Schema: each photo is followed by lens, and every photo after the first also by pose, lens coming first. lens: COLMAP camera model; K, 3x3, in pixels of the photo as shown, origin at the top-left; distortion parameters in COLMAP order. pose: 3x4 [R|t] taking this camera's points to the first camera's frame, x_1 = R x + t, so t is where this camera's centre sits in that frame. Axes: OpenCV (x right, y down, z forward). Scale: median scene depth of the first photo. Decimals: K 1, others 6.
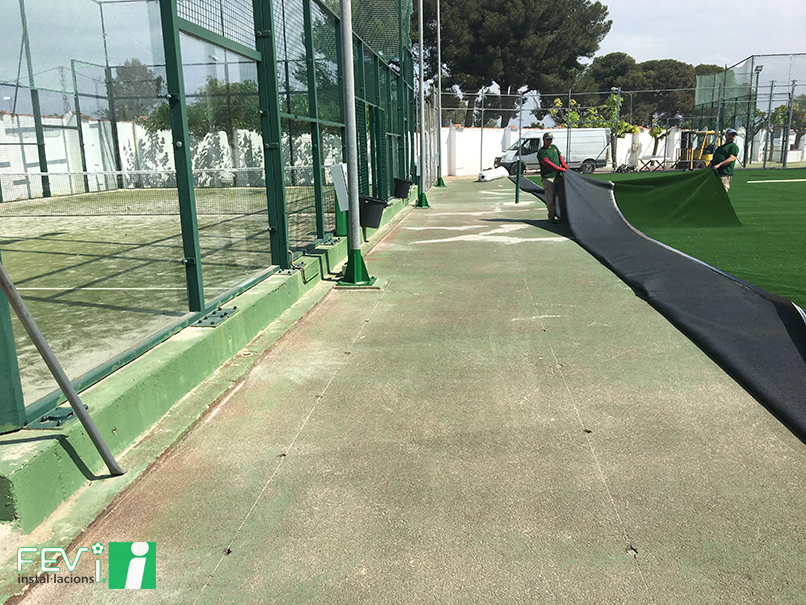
lens RADIAL K [[680.6, 0, 403.0], [0, 680.6, 302.5], [0, 0, 1]] dist [0.107458, -0.167042]
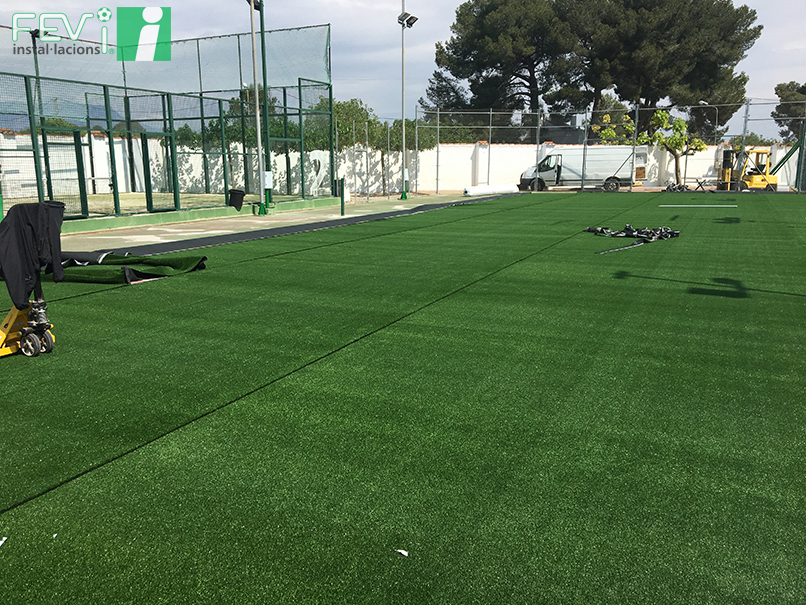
lens RADIAL K [[680.6, 0, 403.0], [0, 680.6, 302.5], [0, 0, 1]] dist [0.107458, -0.167042]
pose [[0.936104, 0.086975, -0.340799, 0.341245], [-0.091300, 0.995818, 0.003361, -0.008076], [0.339666, 0.027969, 0.940130, -0.011337]]
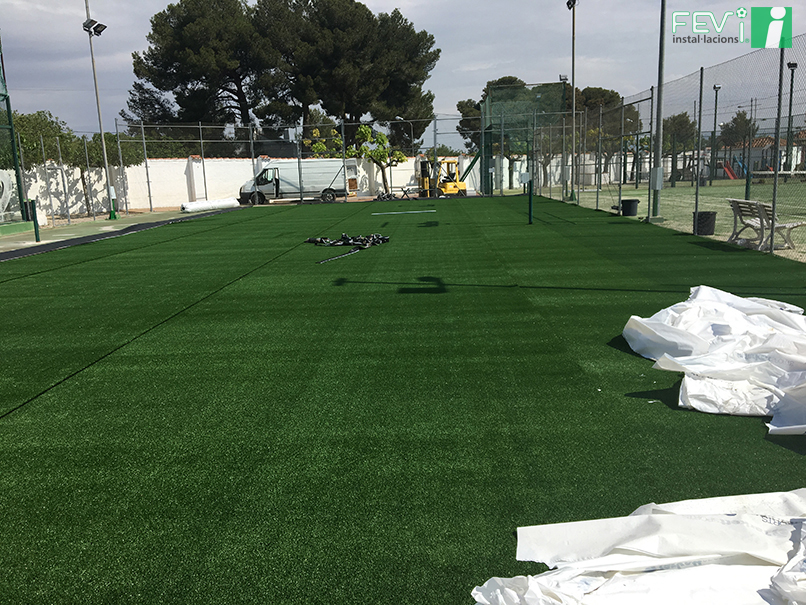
lens RADIAL K [[680.6, 0, 403.0], [0, 680.6, 302.5], [0, 0, 1]] dist [0.107458, -0.167042]
pose [[0.999173, -0.023123, 0.033432, 0.344207], [0.024066, 0.999316, -0.028083, -0.008621], [-0.032759, 0.028864, 0.999046, -0.011049]]
